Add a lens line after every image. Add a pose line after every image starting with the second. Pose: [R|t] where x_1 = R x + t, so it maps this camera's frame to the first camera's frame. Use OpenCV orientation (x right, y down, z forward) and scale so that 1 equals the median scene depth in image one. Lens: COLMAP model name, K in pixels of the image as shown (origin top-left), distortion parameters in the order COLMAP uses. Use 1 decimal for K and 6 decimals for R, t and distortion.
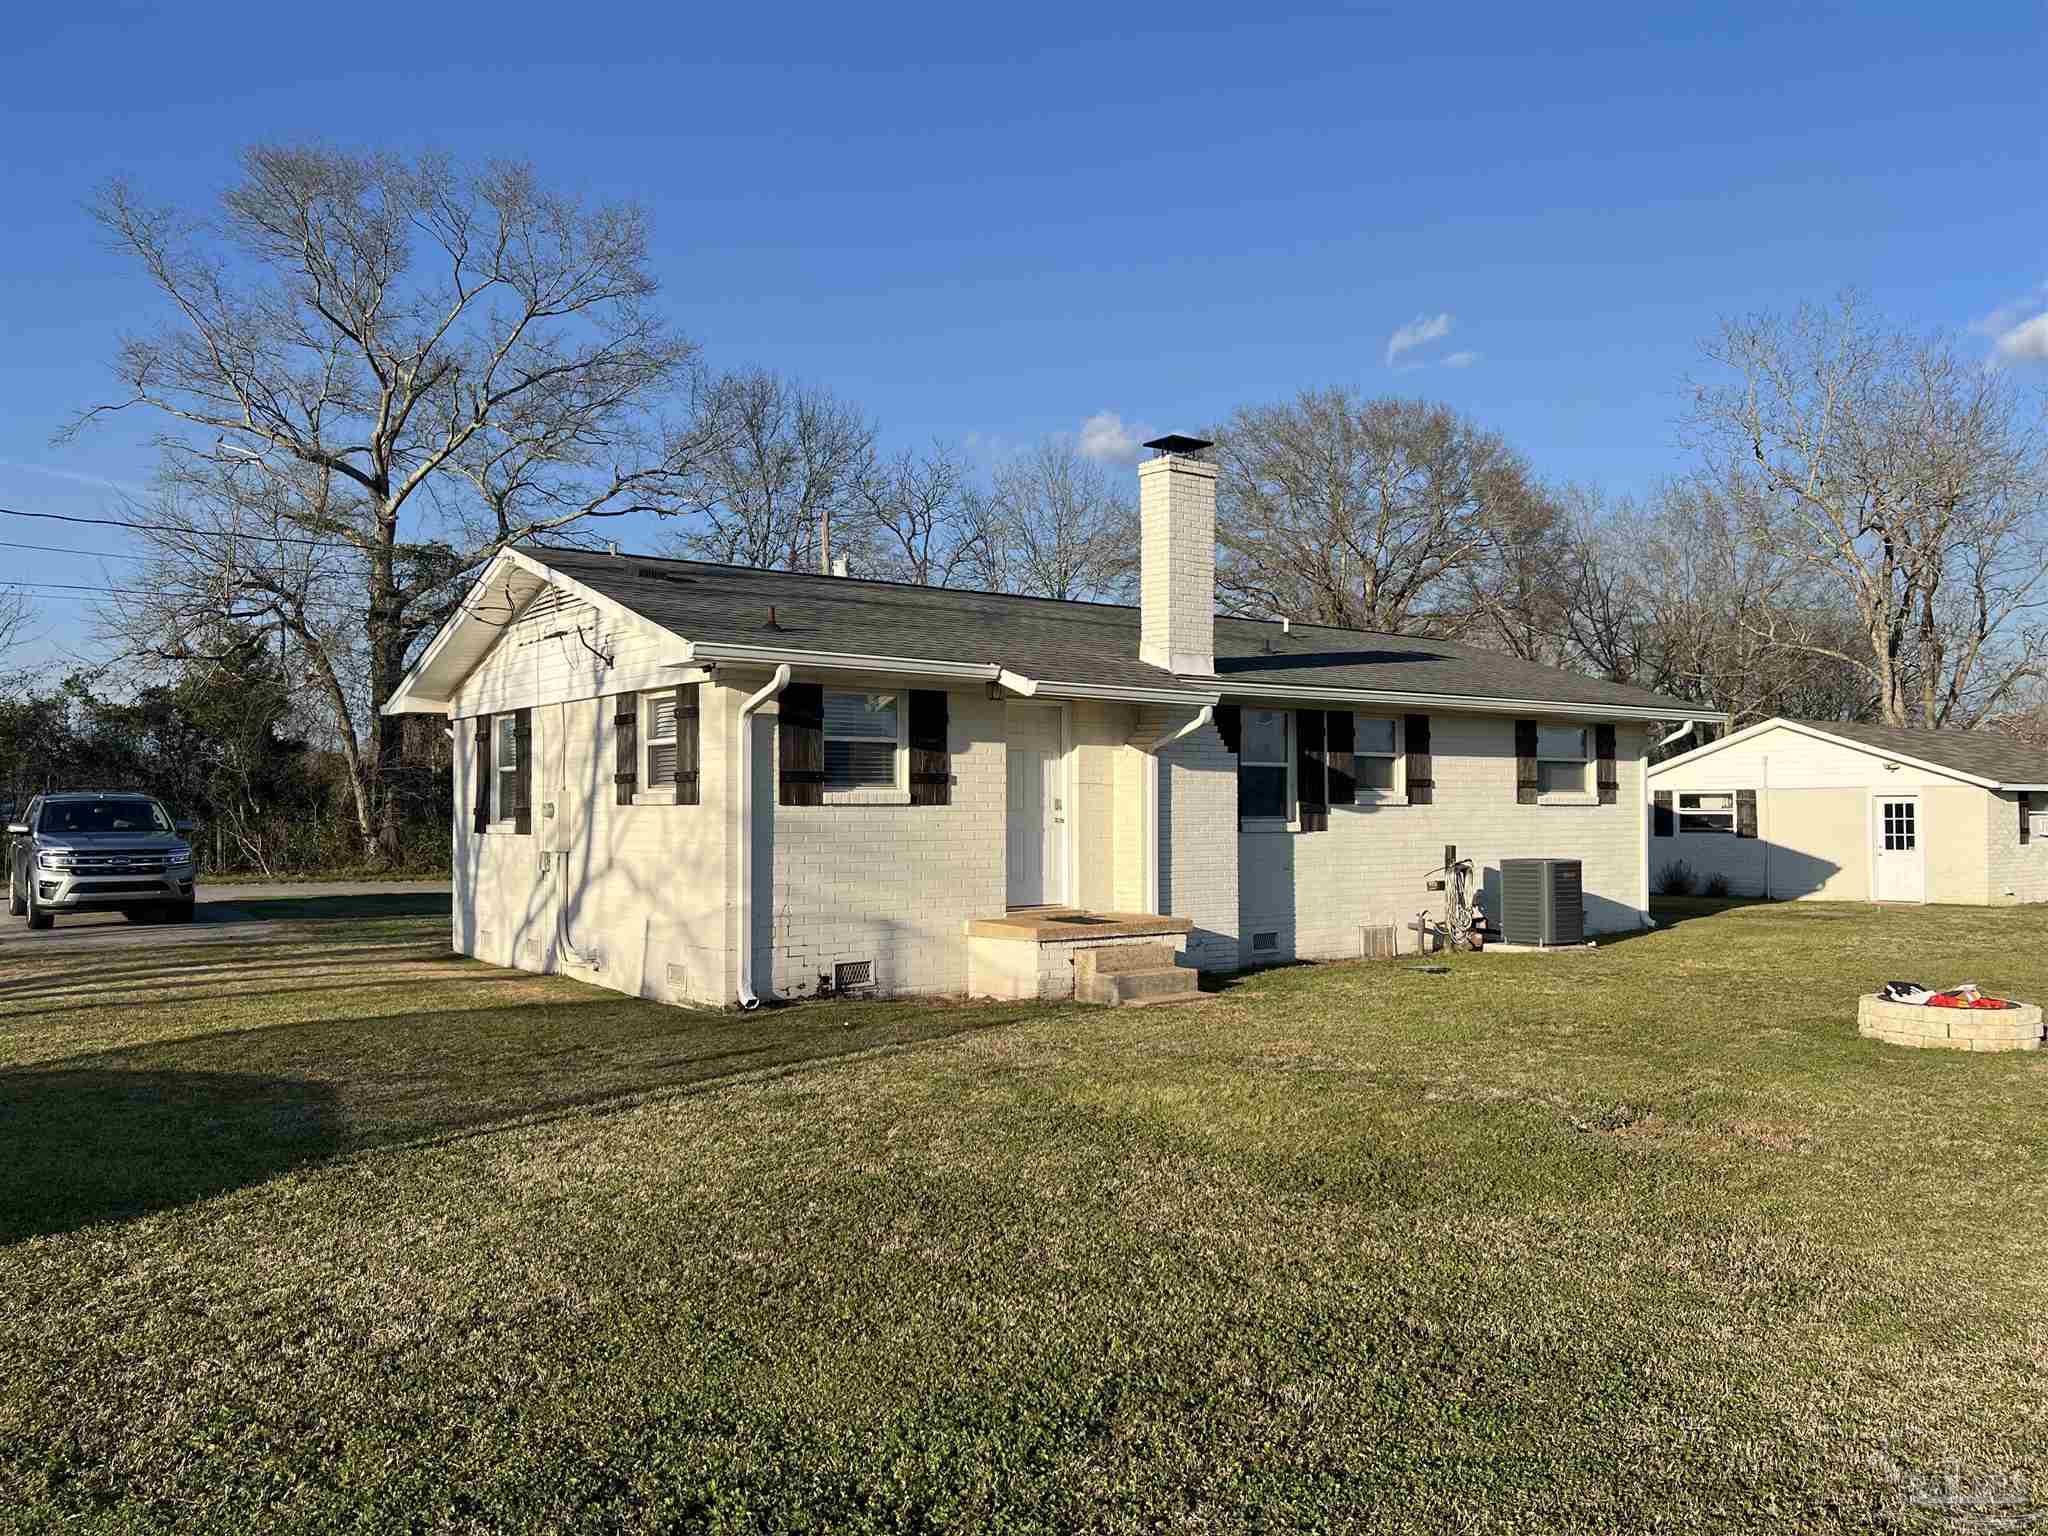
lens RADIAL K [[1524.0, 0, 1050.7], [0, 1524.0, 773.3], [0, 0, 1]] dist [0.008337, -0.002369]
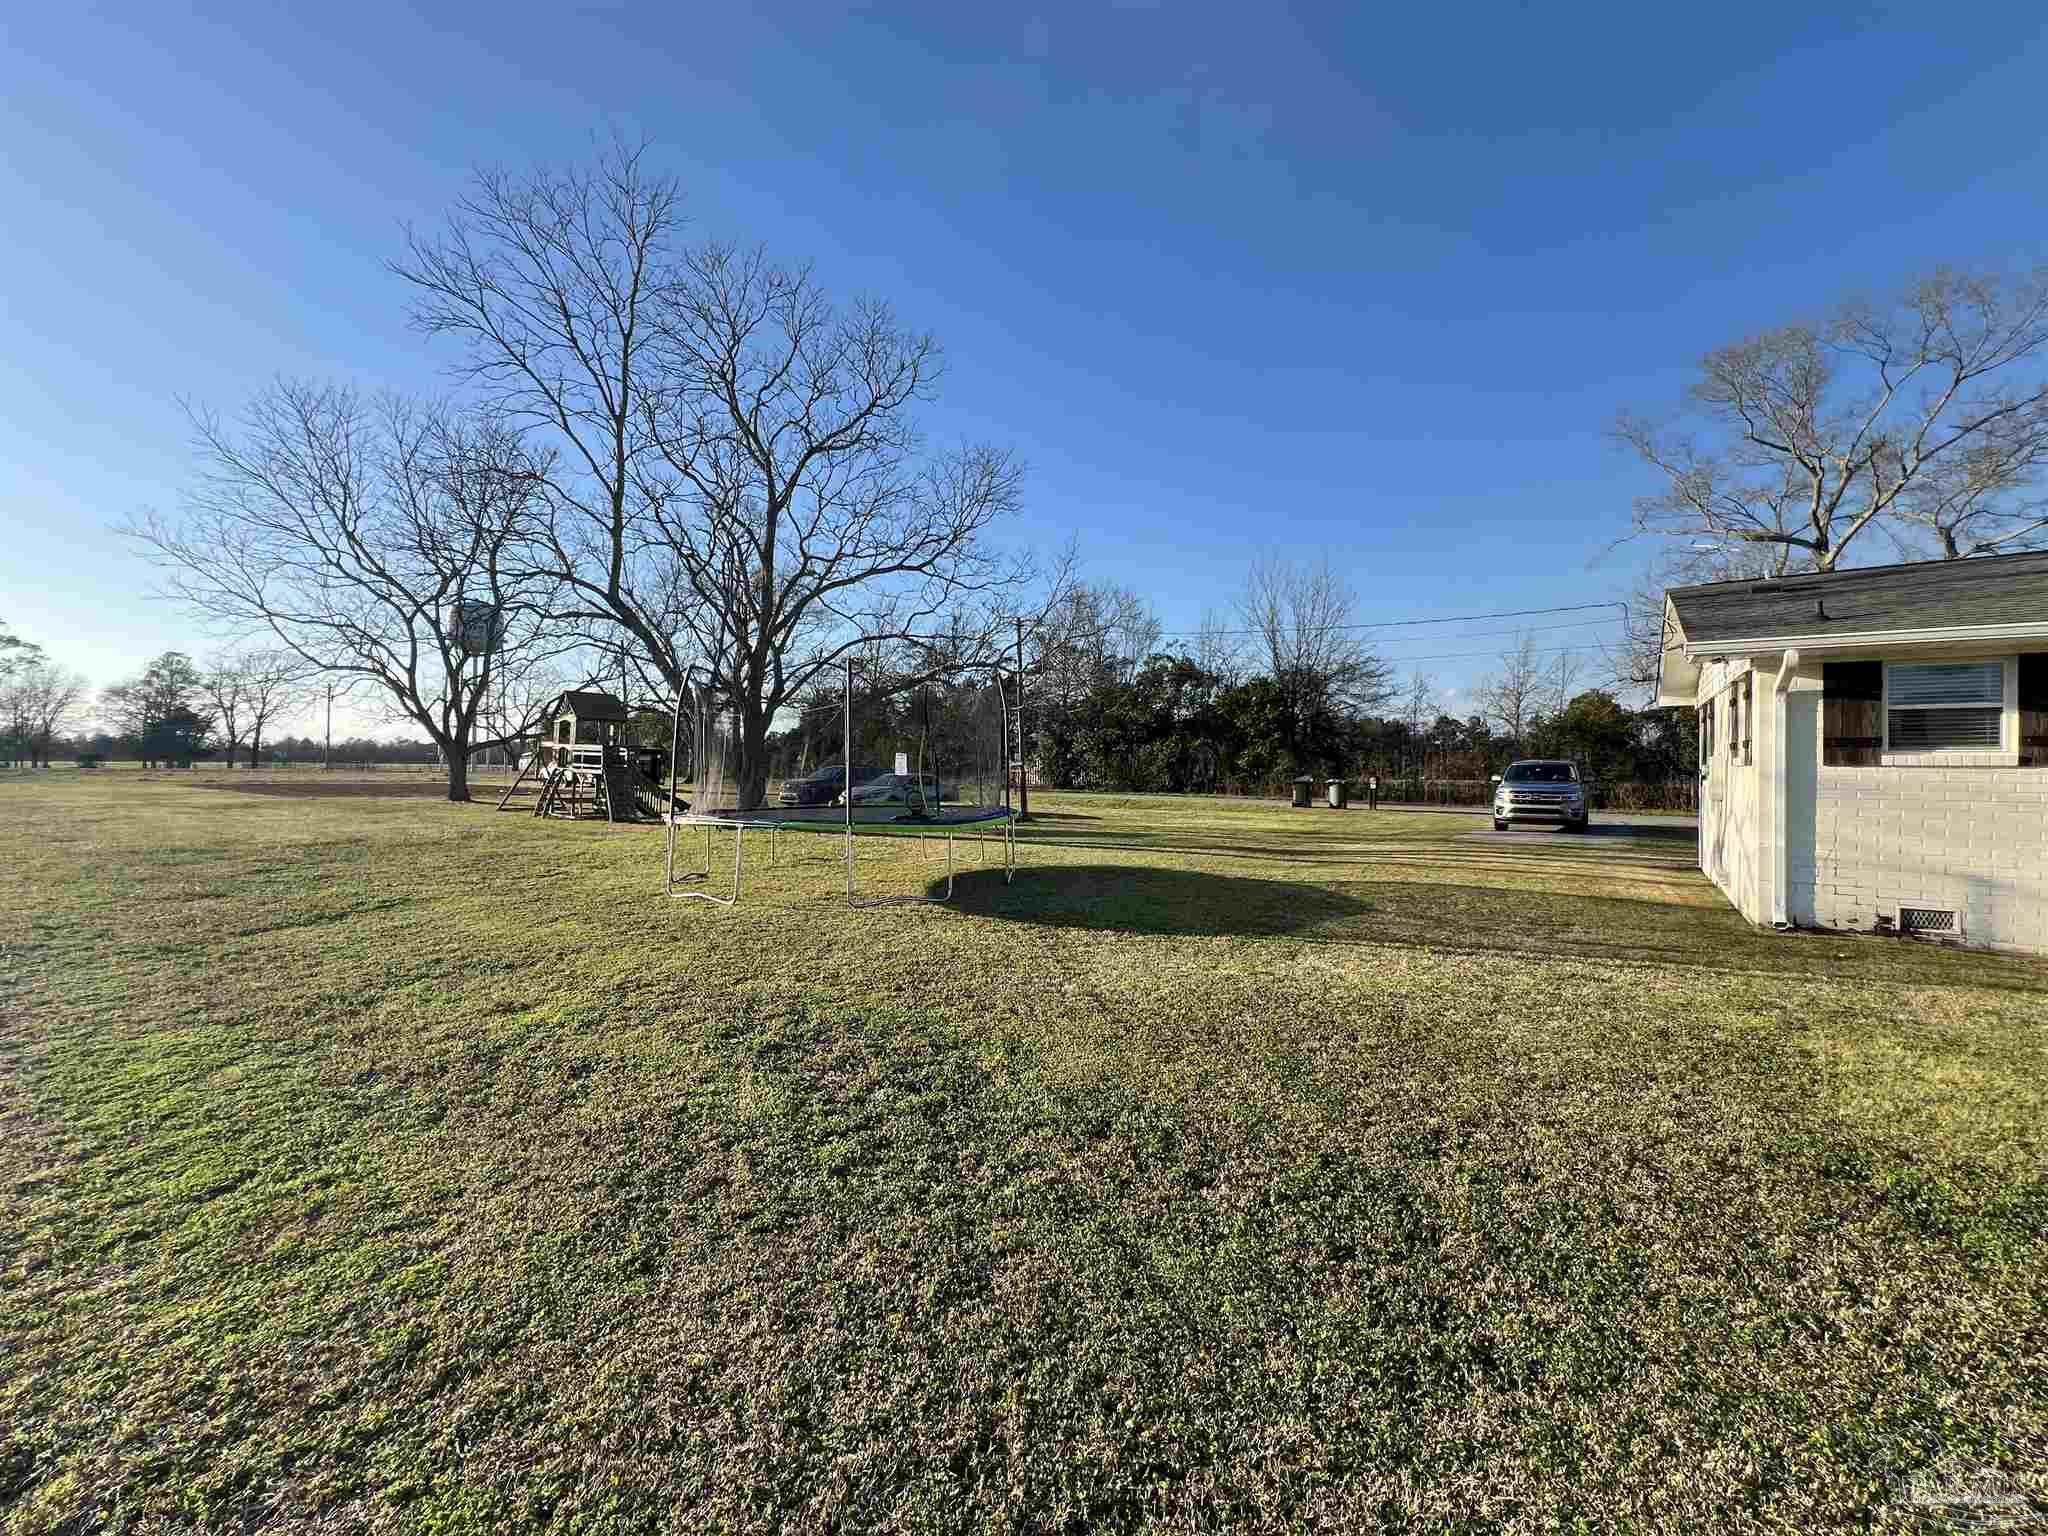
lens RADIAL K [[818.2, 0, 1020.9], [0, 818.2, 766.5], [0, 0, 1]] dist [-0.000280, -0.000029]
pose [[0.281296, 0.005876, -0.959603, 0.245554], [0.010228, 0.999906, 0.009121, 0.008478], [0.959566, -0.012380, 0.281210, 0.202023]]
